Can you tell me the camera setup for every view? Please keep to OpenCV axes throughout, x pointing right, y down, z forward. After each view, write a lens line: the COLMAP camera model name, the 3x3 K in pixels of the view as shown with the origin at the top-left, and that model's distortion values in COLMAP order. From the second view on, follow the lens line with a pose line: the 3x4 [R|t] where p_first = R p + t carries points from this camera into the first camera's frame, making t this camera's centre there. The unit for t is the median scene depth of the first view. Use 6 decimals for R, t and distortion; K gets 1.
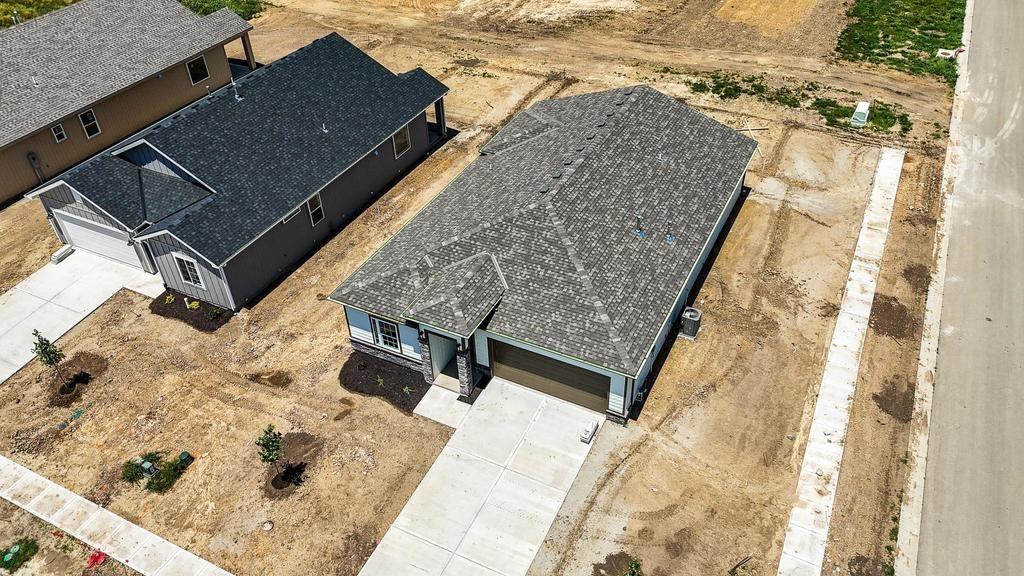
lens RADIAL K [[754.6, 0, 512.0], [0, 754.6, 288.0], [0, 0, 1]] dist [0.064489, -0.055610]
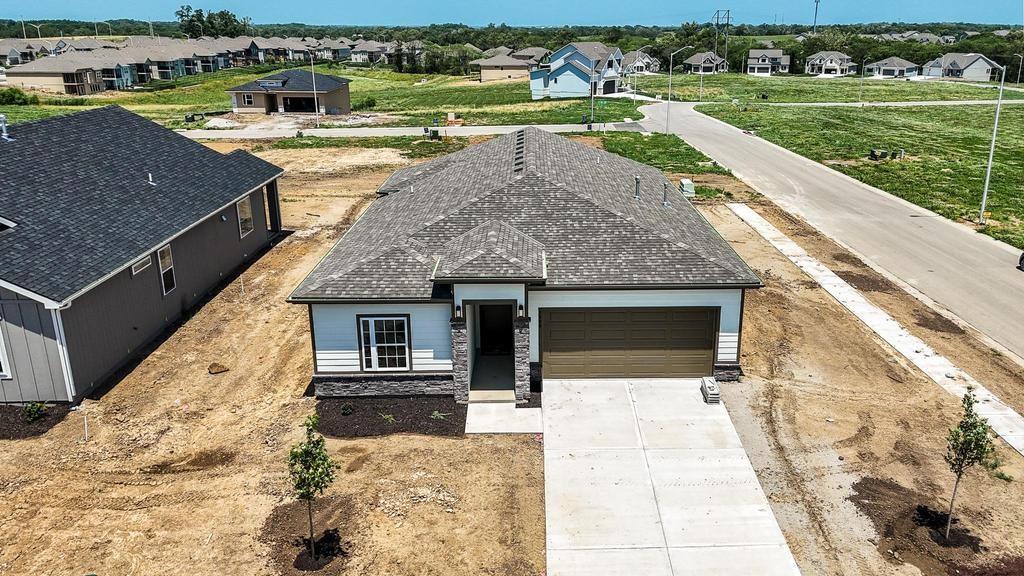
lens RADIAL K [[804.0, 0, 554.7], [0, 804.0, 285.7], [0, 0, 1]] dist [0.044911, -0.008736]
pose [[0.878327, -0.117526, 0.463389, -0.353392], [0.277230, 0.914899, -0.293433, 0.260442], [-0.389468, 0.386195, 0.836163, 0.326868]]
